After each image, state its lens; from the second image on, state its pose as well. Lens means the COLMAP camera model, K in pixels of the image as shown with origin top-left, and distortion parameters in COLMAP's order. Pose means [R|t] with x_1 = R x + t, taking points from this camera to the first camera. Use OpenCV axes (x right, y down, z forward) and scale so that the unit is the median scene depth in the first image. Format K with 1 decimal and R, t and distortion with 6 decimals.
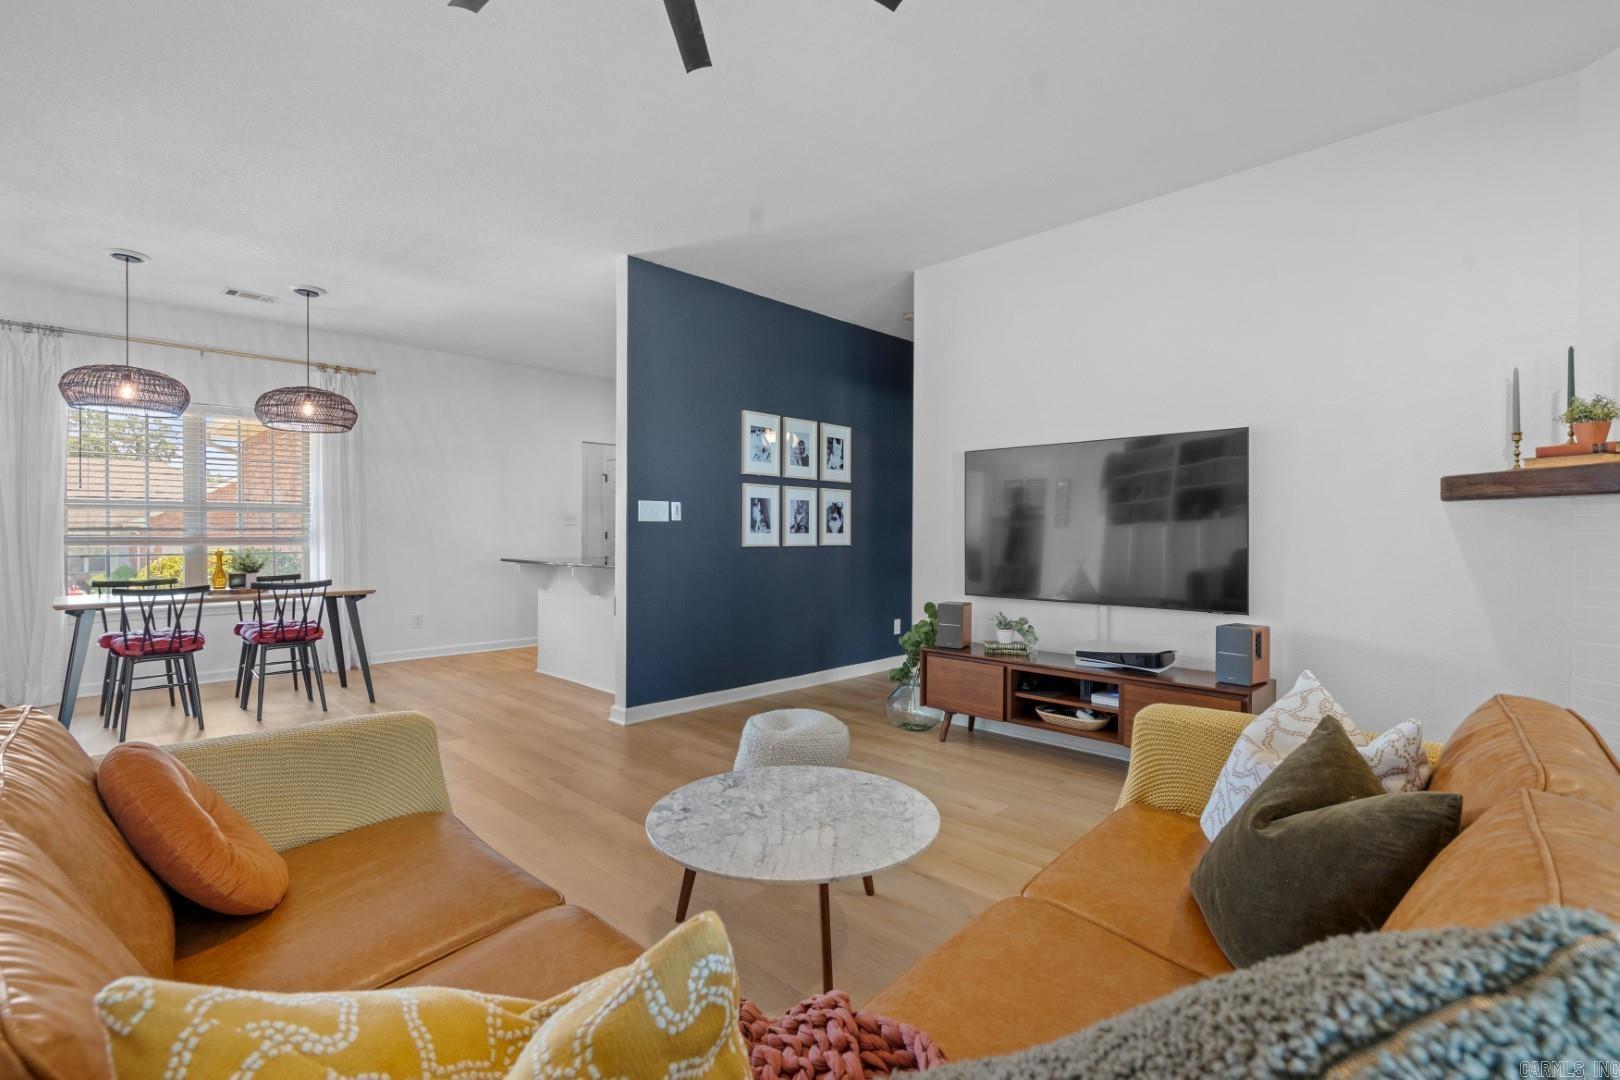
lens RADIAL K [[734.2, 0, 806.2], [0, 734.2, 535.8], [0, 0, 1]] dist [-0.000178, 0.000751]
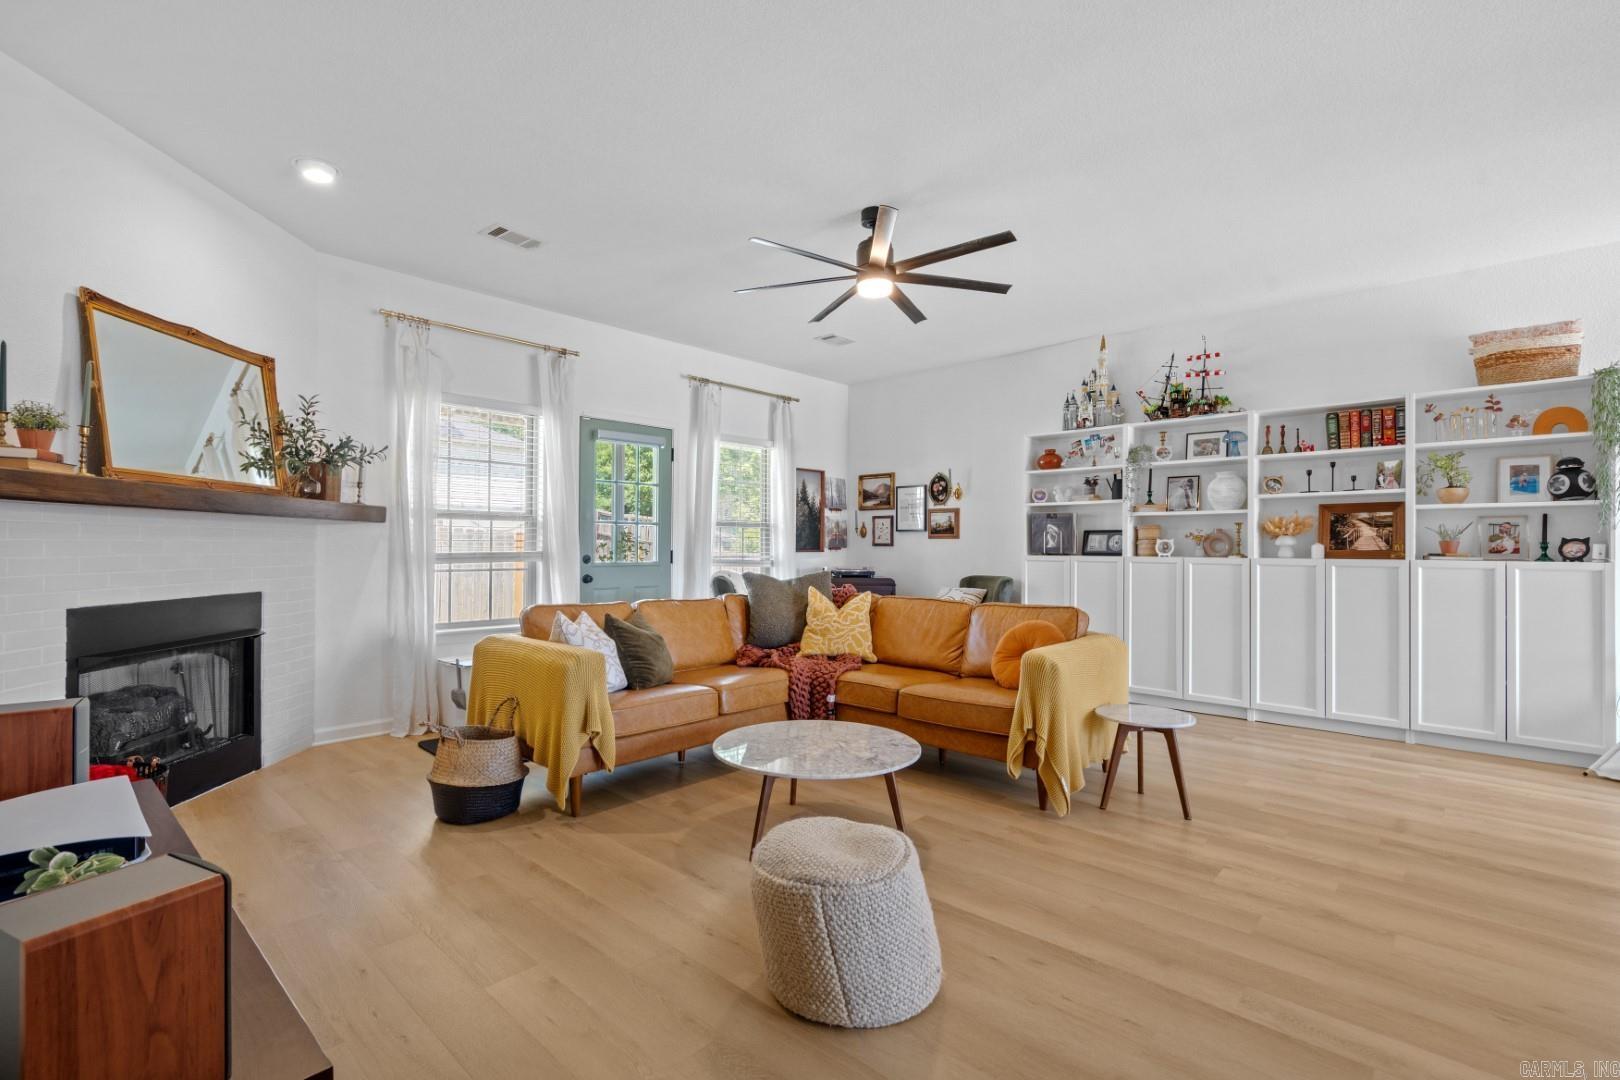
lens RADIAL K [[734.2, 0, 806.2], [0, 734.2, 535.8], [0, 0, 1]] dist [-0.000178, 0.000751]
pose [[-0.999655, -0.006483, -0.025463, 0.017275], [-0.006231, 0.999931, -0.009959, -0.002842], [0.025526, -0.009796, -0.999626, 1.002674]]
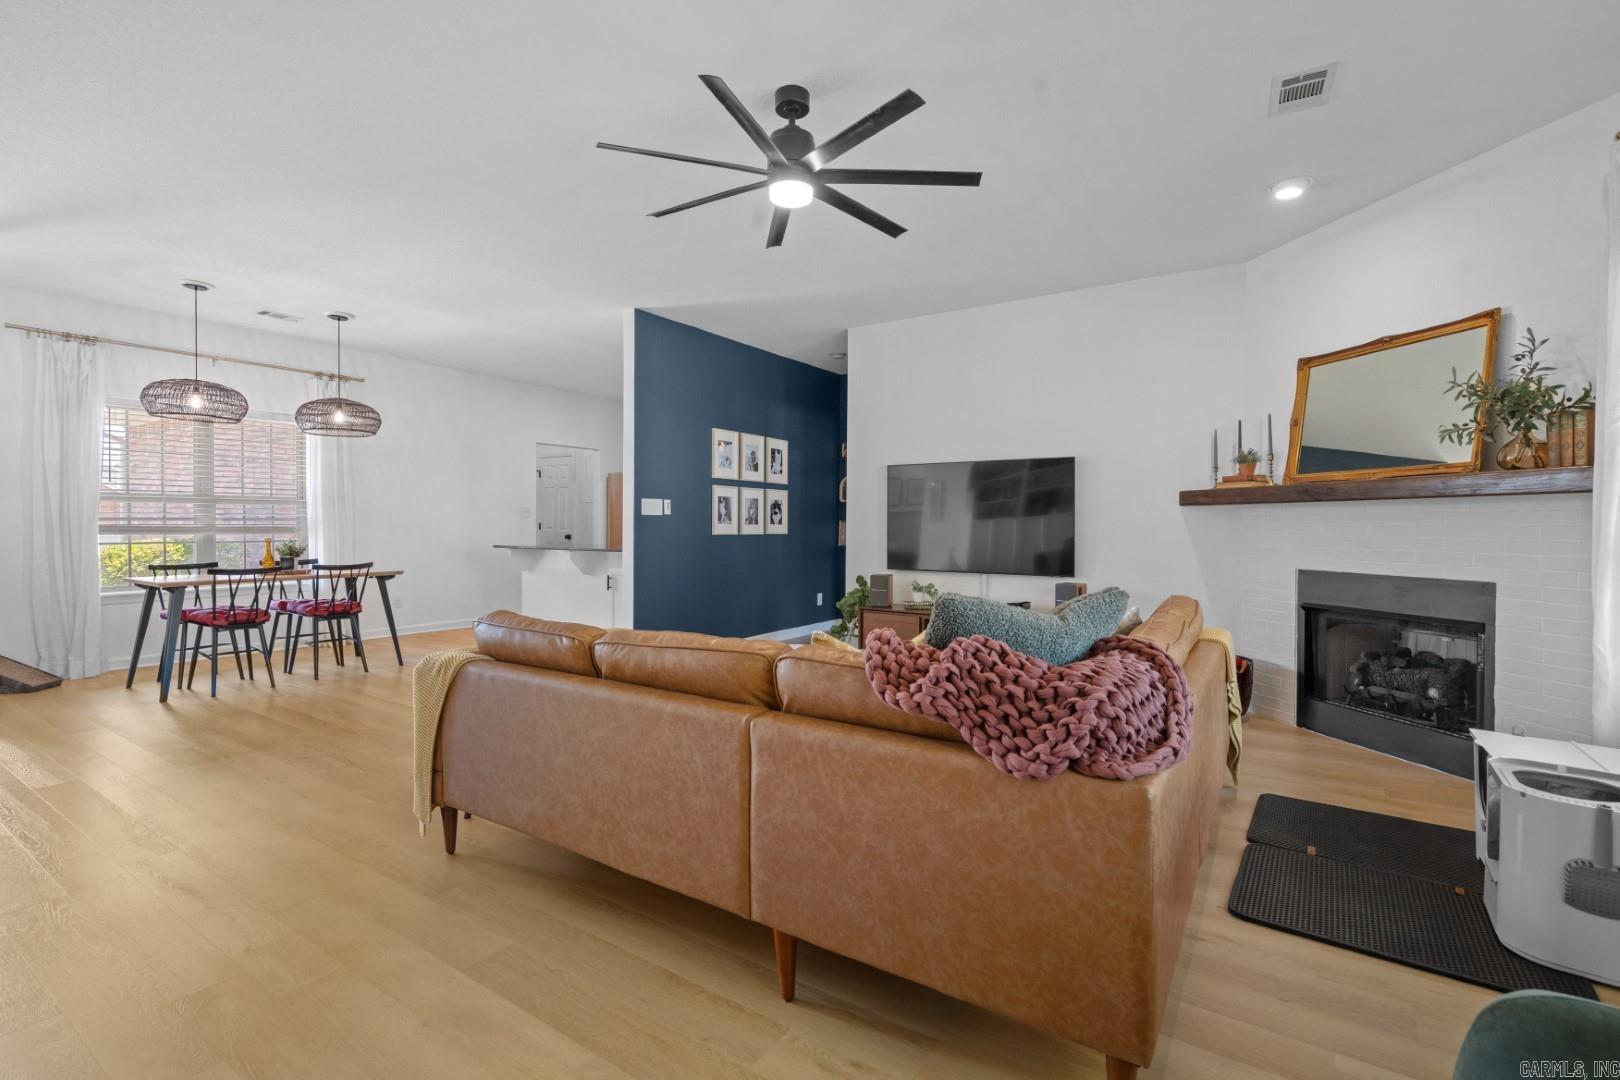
lens RADIAL K [[721.9, 0, 808.3], [0, 721.9, 526.6], [0, 0, 1]] dist [-0.001715, -0.000092]
pose [[0.982738, 0.001891, 0.184992, -0.157621], [-0.001569, 0.999997, -0.001889, 0.002765], [-0.184995, 0.001566, 0.982738, -0.267802]]
